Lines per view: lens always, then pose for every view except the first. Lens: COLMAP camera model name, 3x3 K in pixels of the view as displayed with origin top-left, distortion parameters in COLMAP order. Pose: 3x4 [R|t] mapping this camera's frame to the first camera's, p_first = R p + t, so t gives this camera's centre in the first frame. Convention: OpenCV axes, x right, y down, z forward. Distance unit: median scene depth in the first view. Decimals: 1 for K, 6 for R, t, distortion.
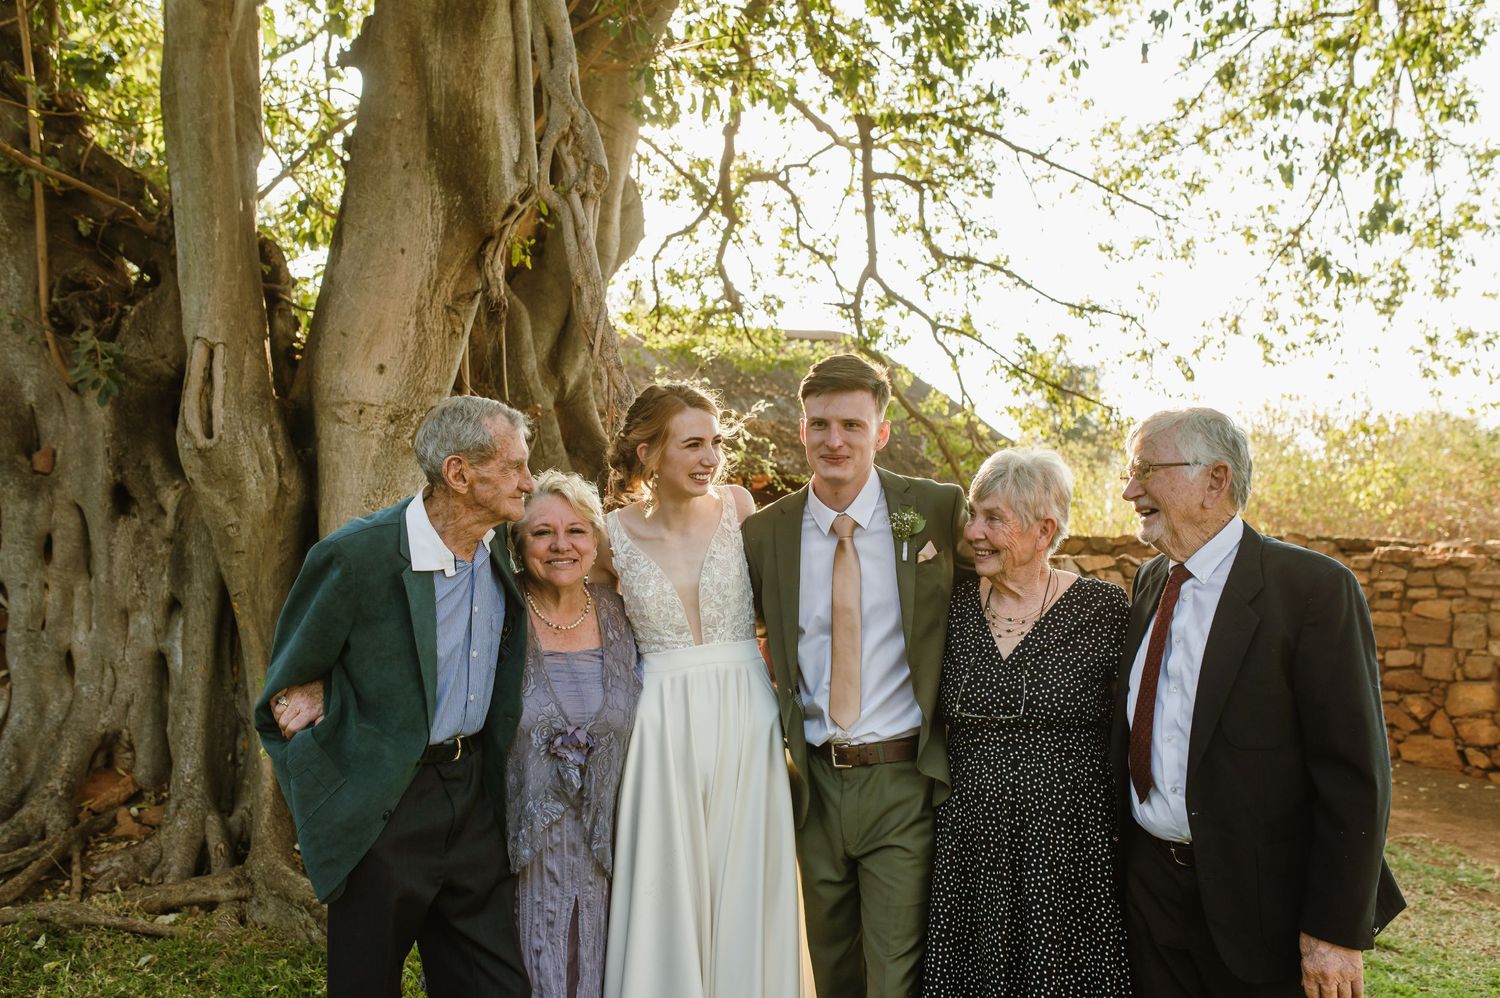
lens RADIAL K [[1414.8, 0, 750.0], [0, 1414.8, 499.0], [0, 0, 1]] dist [-0.003740, 0.104335]
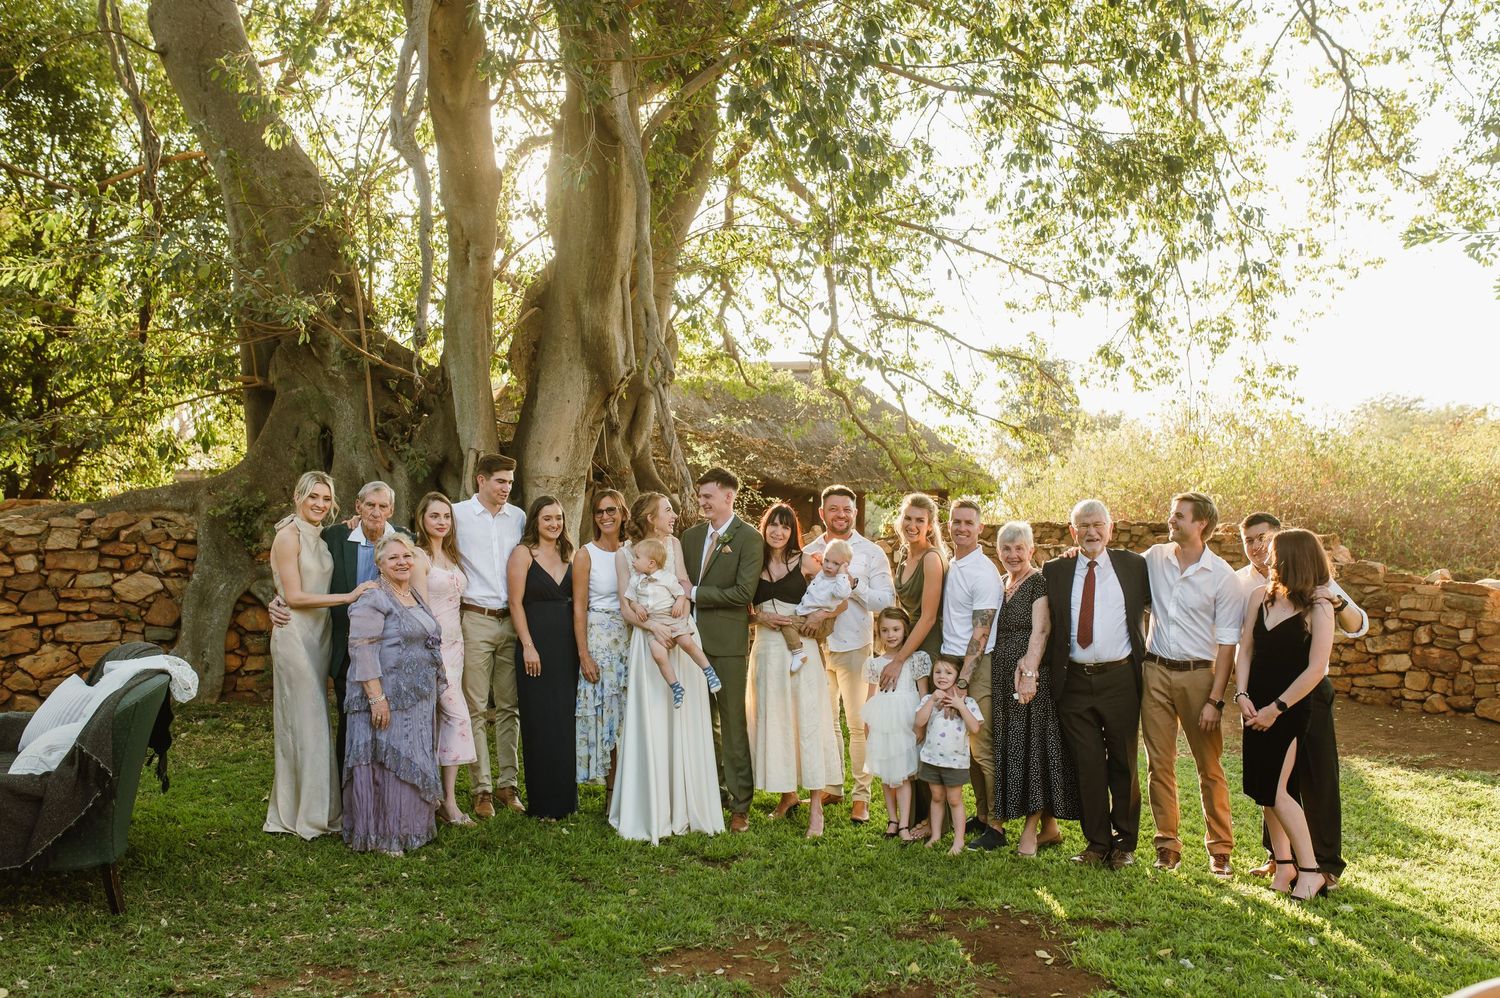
lens RADIAL K [[1414.8, 0, 750.0], [0, 1414.8, 499.0], [0, 0, 1]] dist [-0.003740, 0.104335]
pose [[0.999704, -0.024343, -0.000420, 0.003060], [0.024346, 0.999651, 0.010227, -0.016973], [0.000171, -0.010234, 0.999948, -0.335806]]
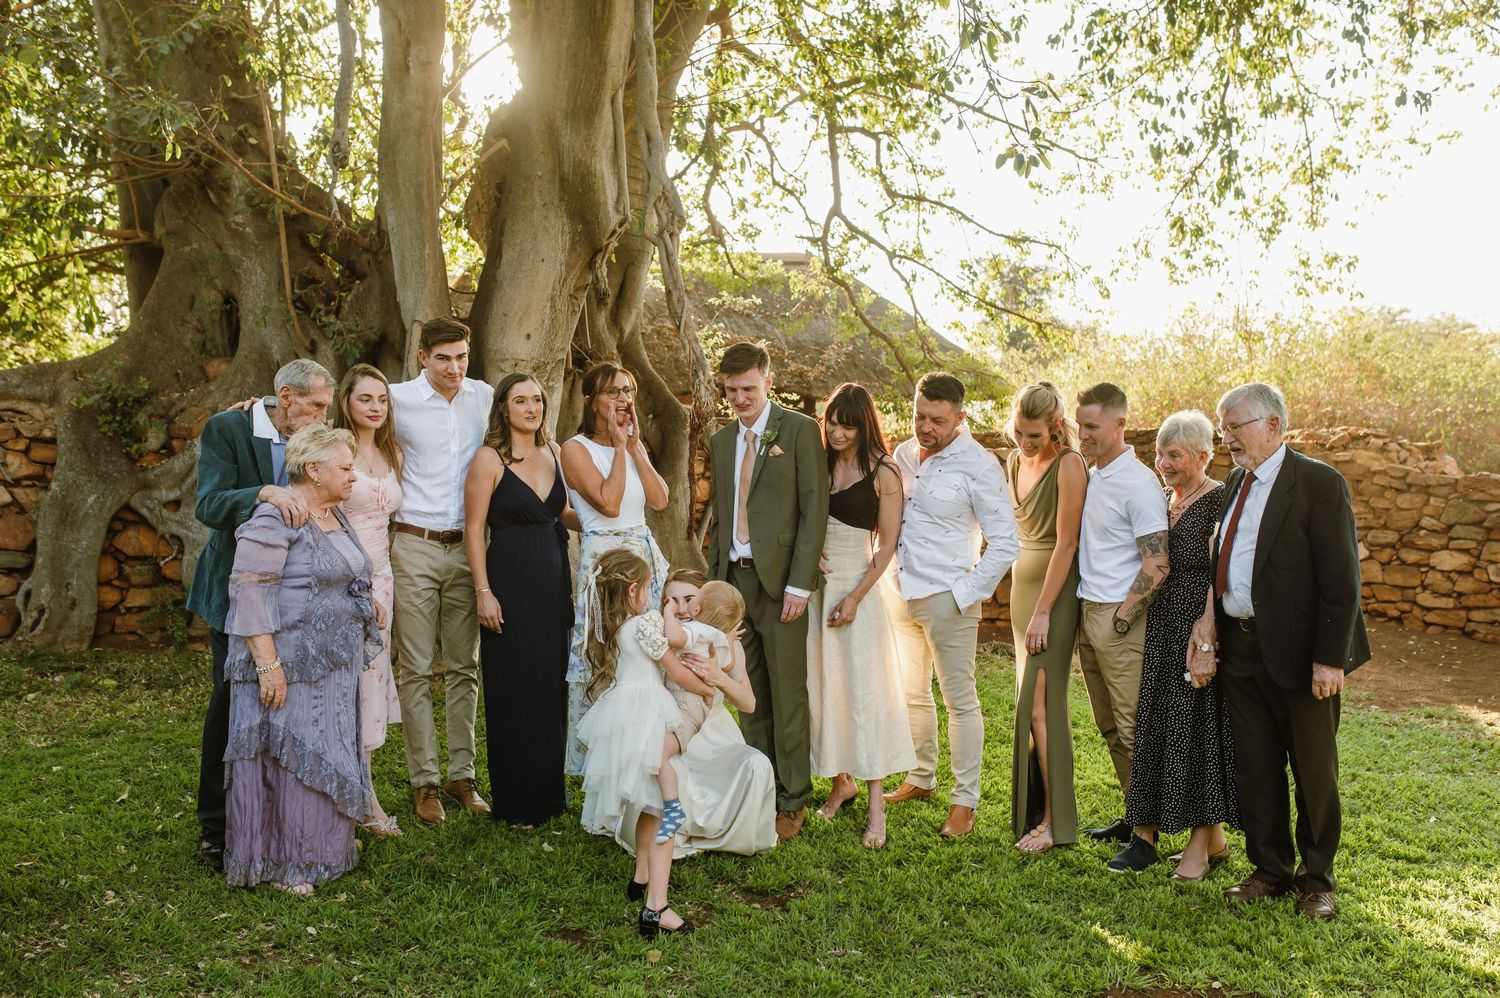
lens RADIAL K [[1414.8, 0, 750.0], [0, 1414.8, 499.0], [0, 0, 1]] dist [-0.003740, 0.104335]
pose [[0.999452, -0.020272, 0.026150, -0.021792], [0.018338, 0.997224, 0.072172, -0.007679], [-0.027541, -0.071653, 0.997049, -0.187325]]
